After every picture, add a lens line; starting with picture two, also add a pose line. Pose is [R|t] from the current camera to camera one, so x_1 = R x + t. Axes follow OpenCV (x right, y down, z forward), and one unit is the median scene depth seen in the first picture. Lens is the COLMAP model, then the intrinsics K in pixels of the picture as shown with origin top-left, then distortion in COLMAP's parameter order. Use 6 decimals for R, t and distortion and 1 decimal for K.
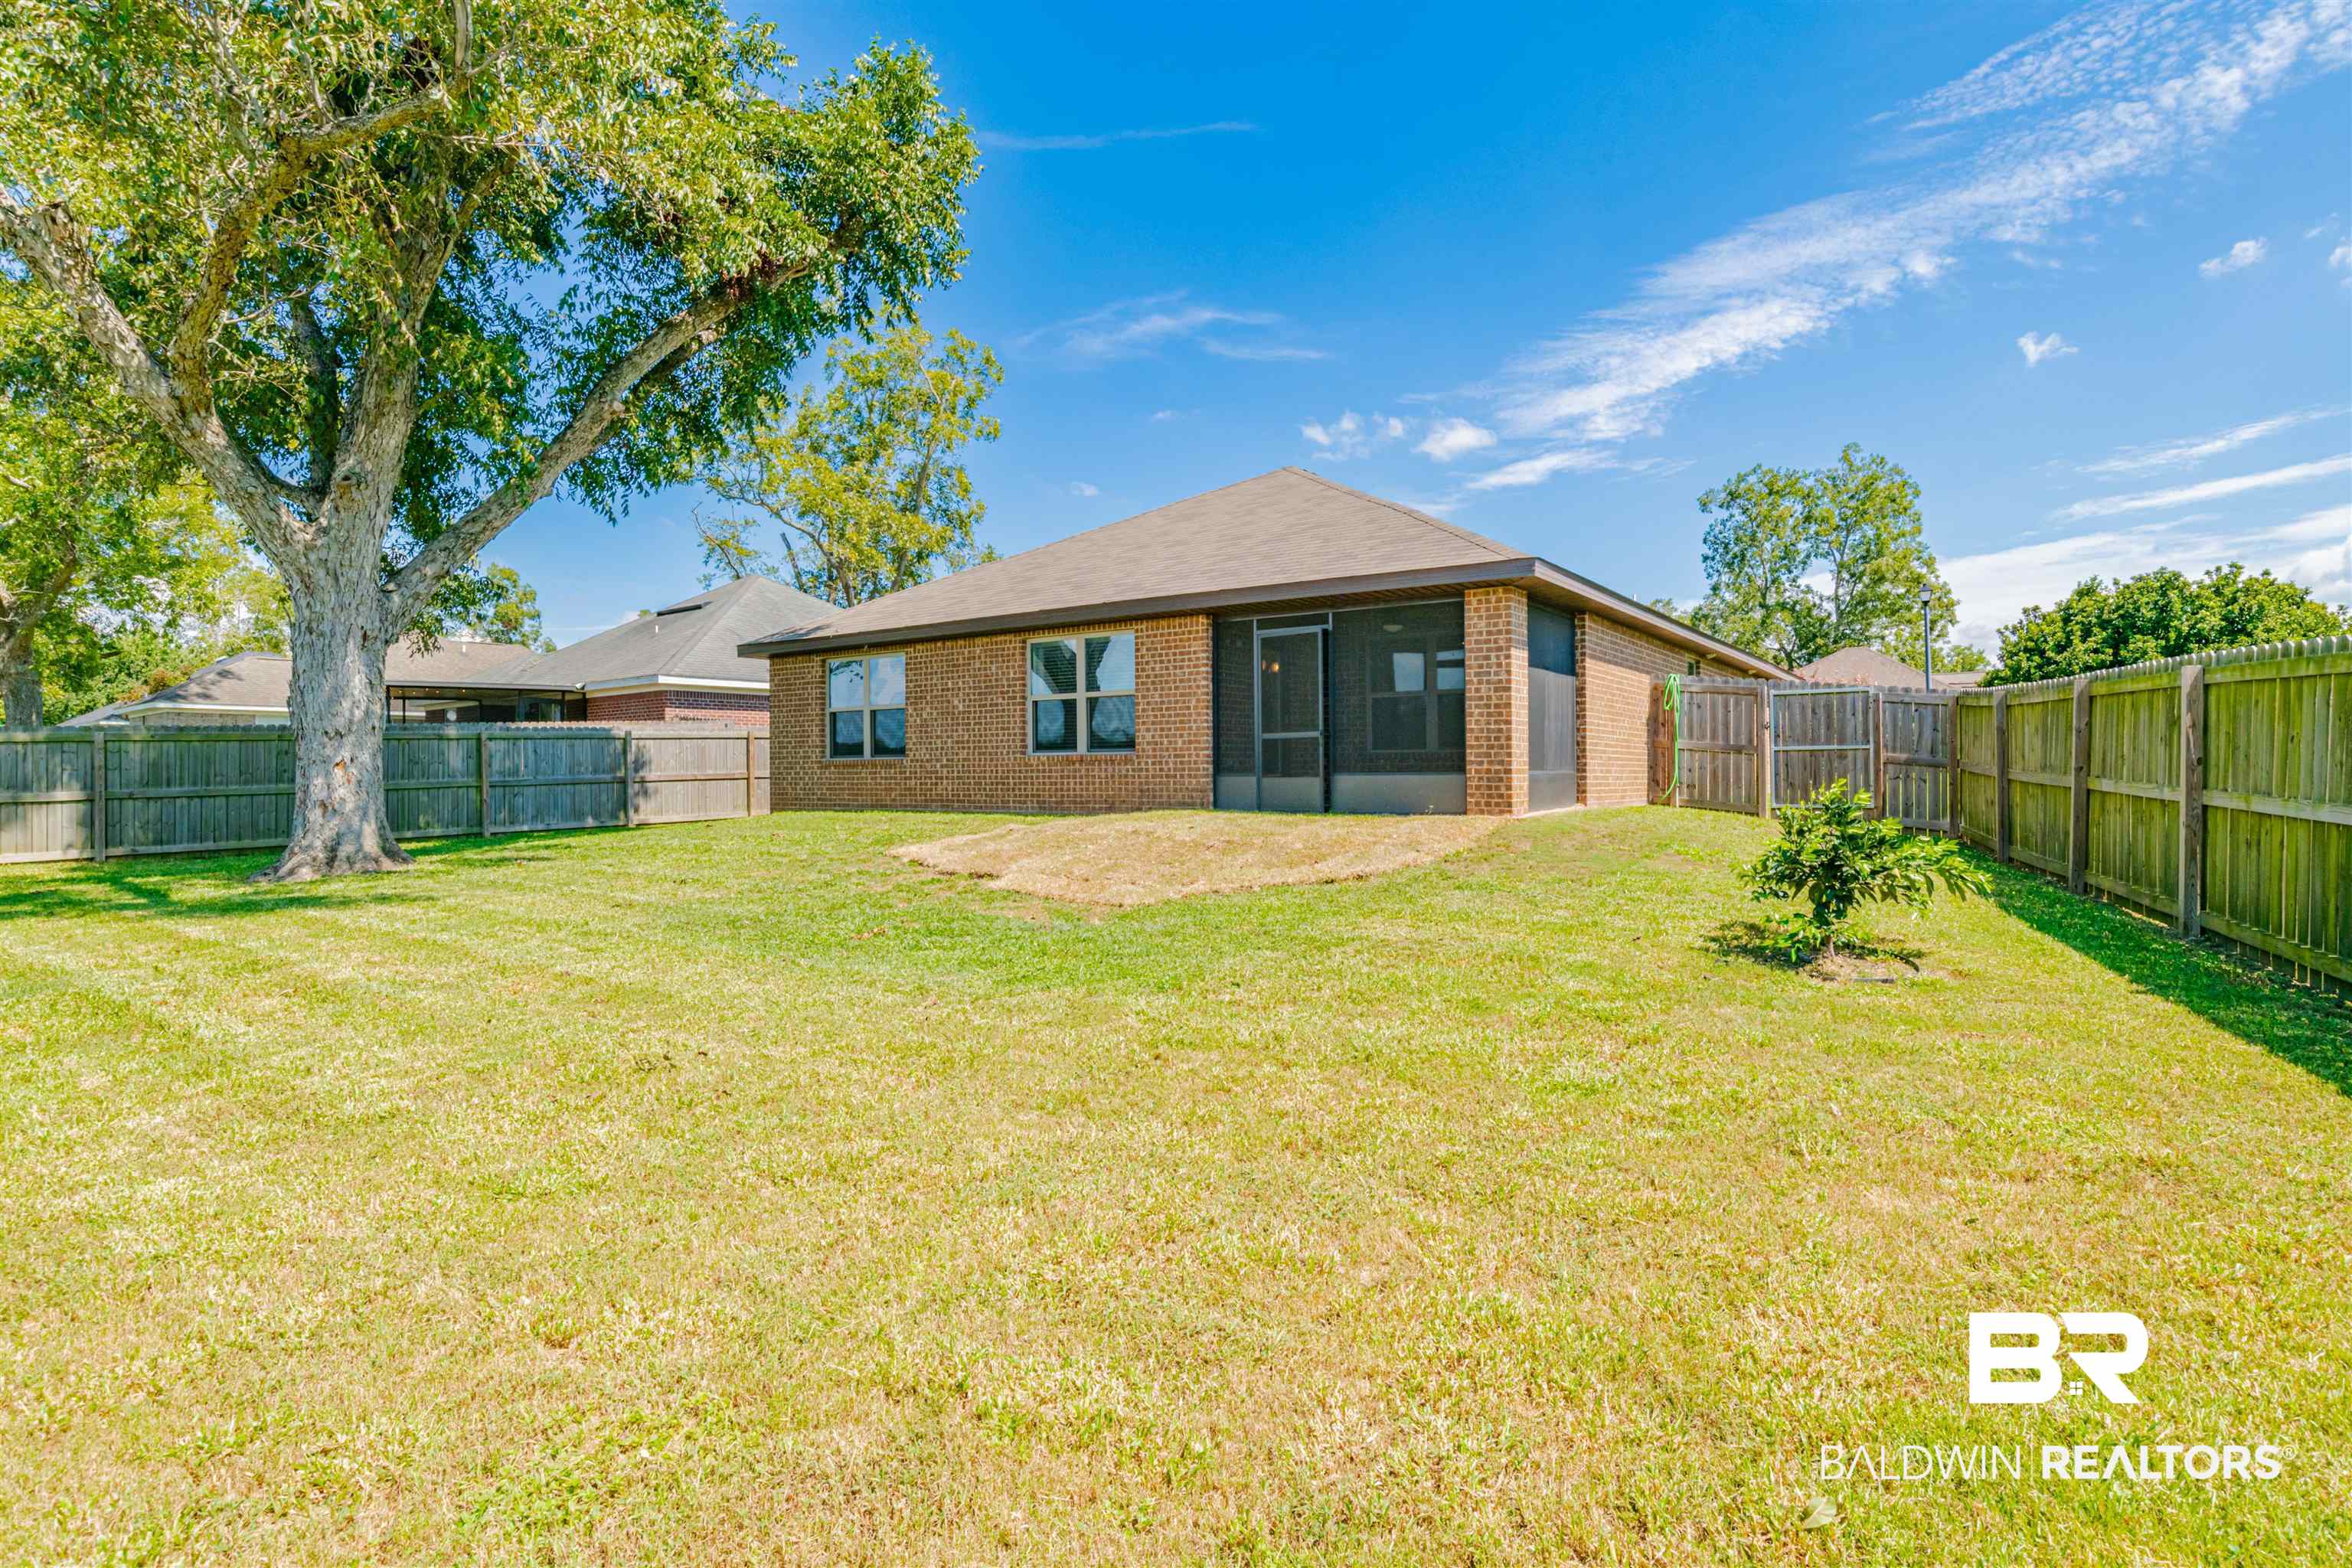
lens RADIAL K [[1197.4, 0, 1174.8], [0, 1197.4, 787.7], [0, 0, 1]] dist [-0.046258, 0.017097]
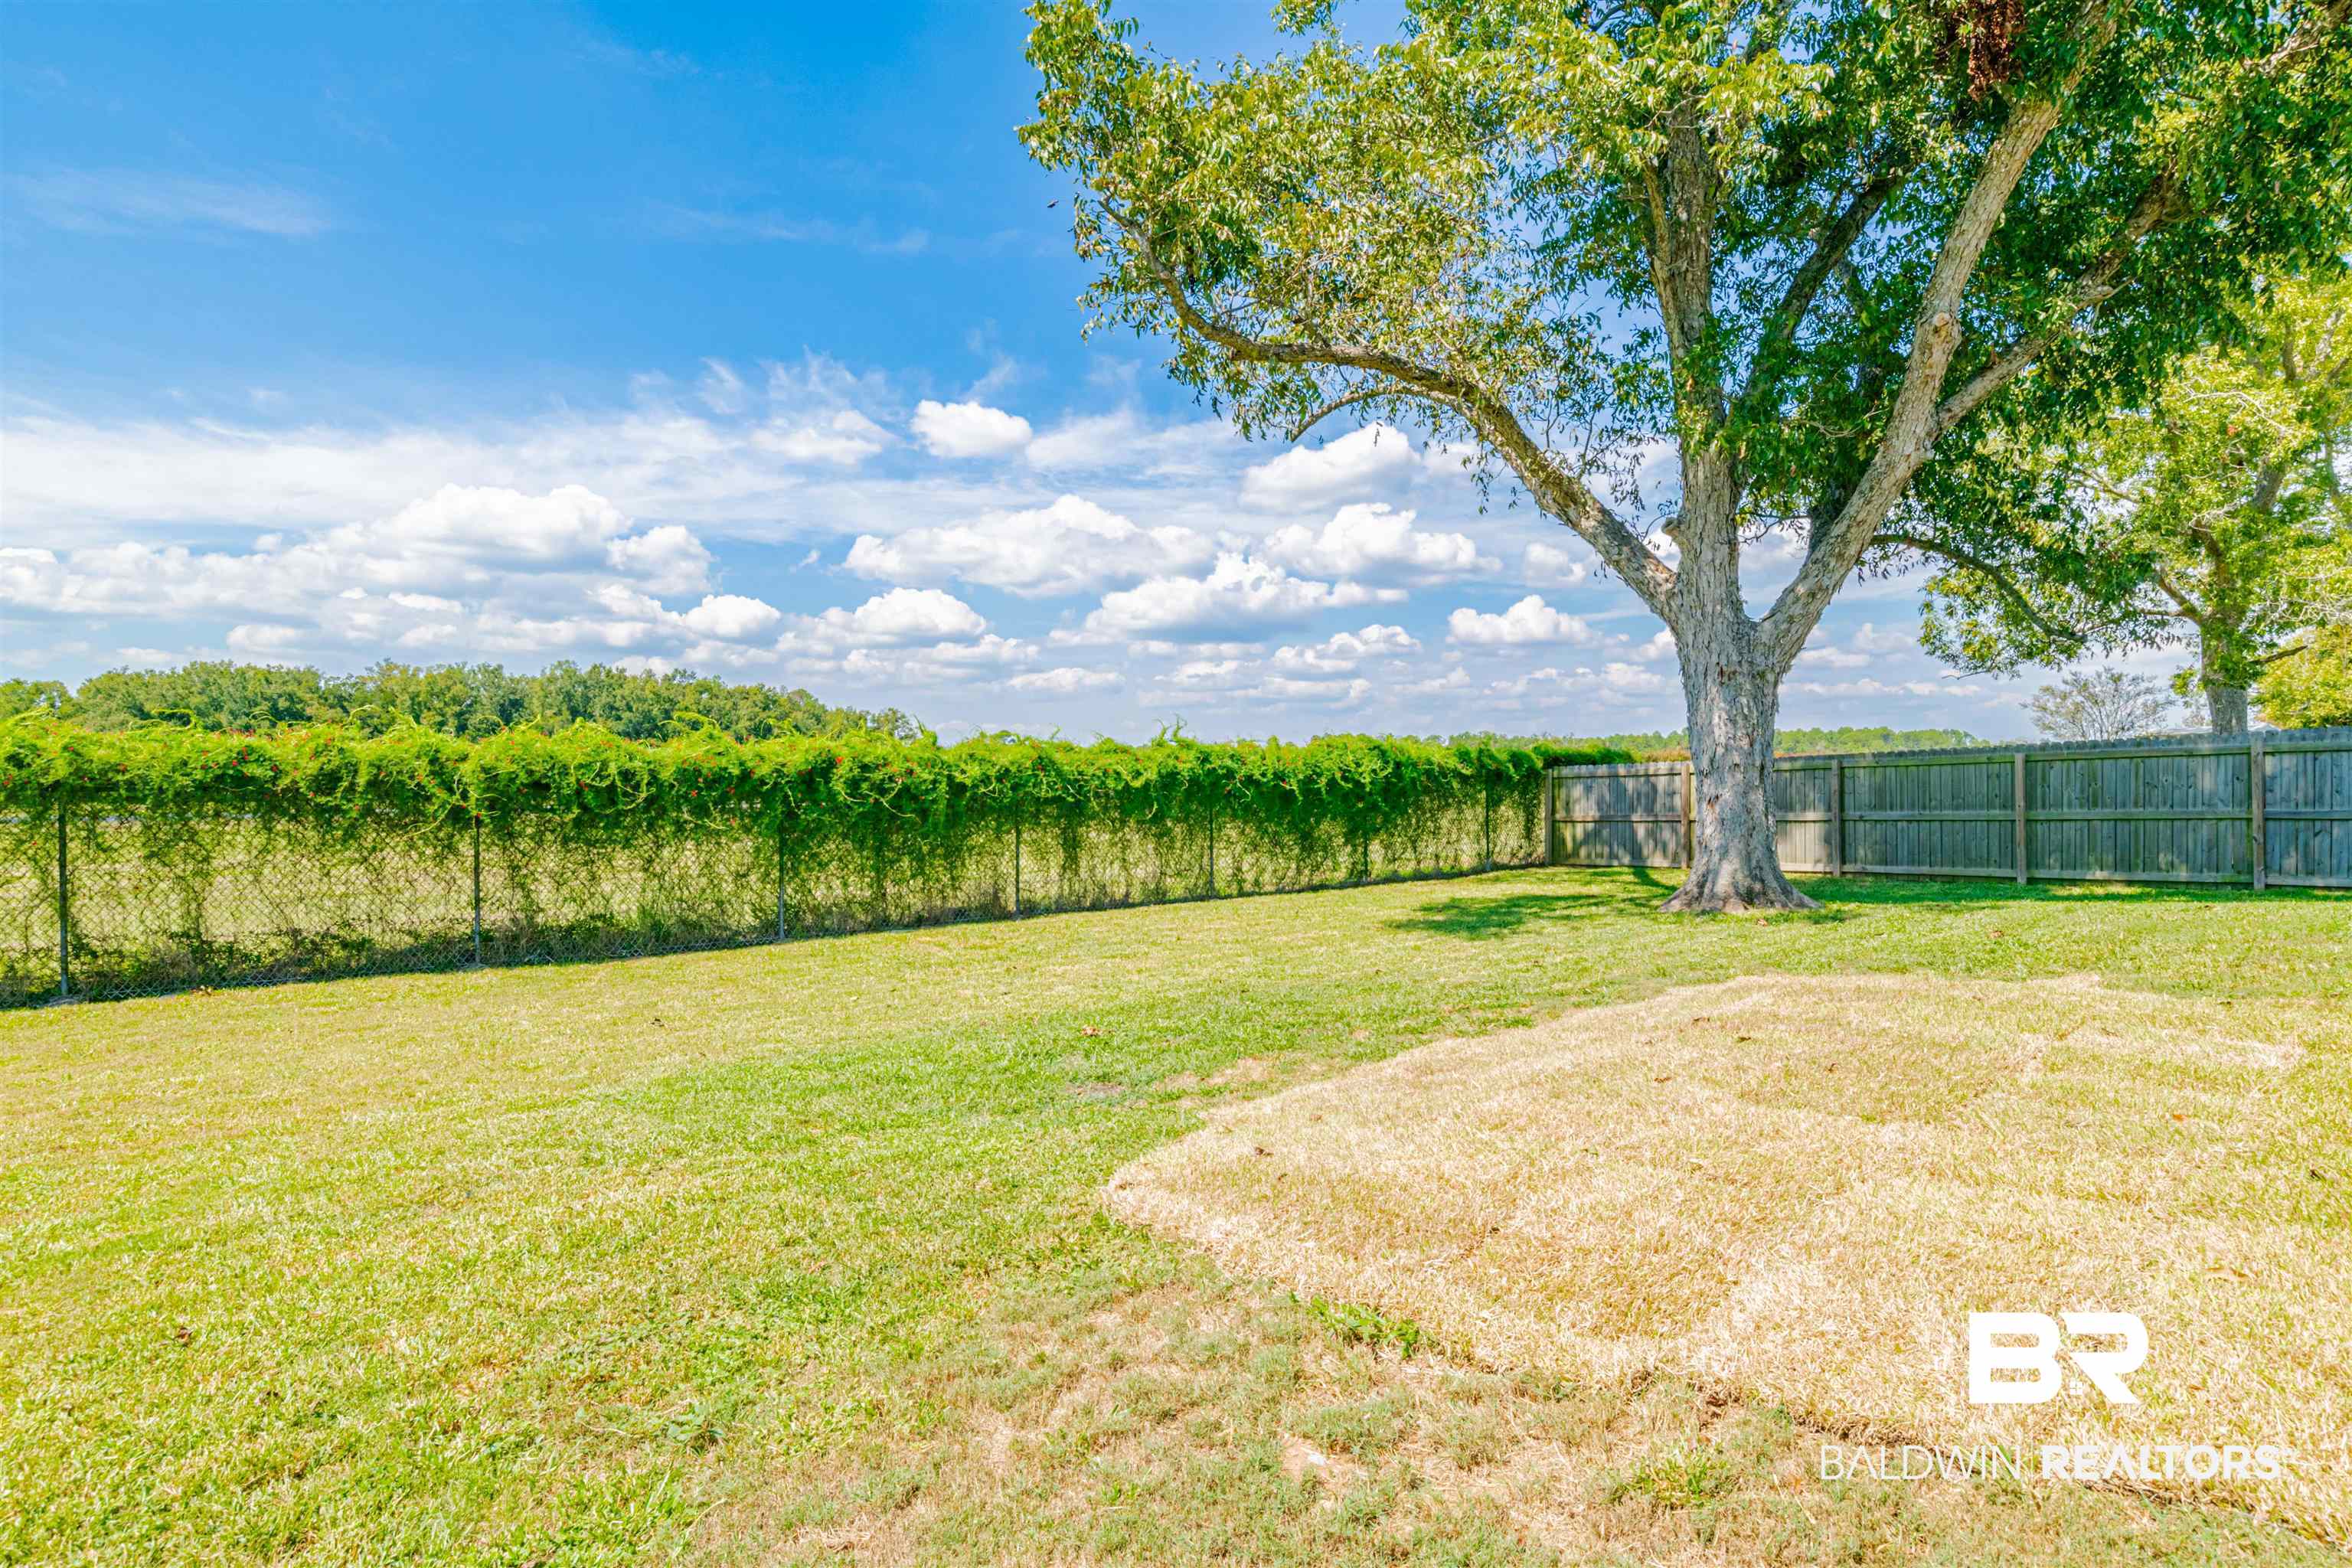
lens RADIAL K [[1197.4, 0, 1177.3], [0, 1197.4, 777.9], [0, 0, 1]] dist [-0.046258, 0.017097]
pose [[-0.194423, 0.007397, -0.980890, 0.311518], [-0.000887, 0.999970, 0.007717, -0.039581], [0.980917, 0.002370, -0.194410, 0.617294]]
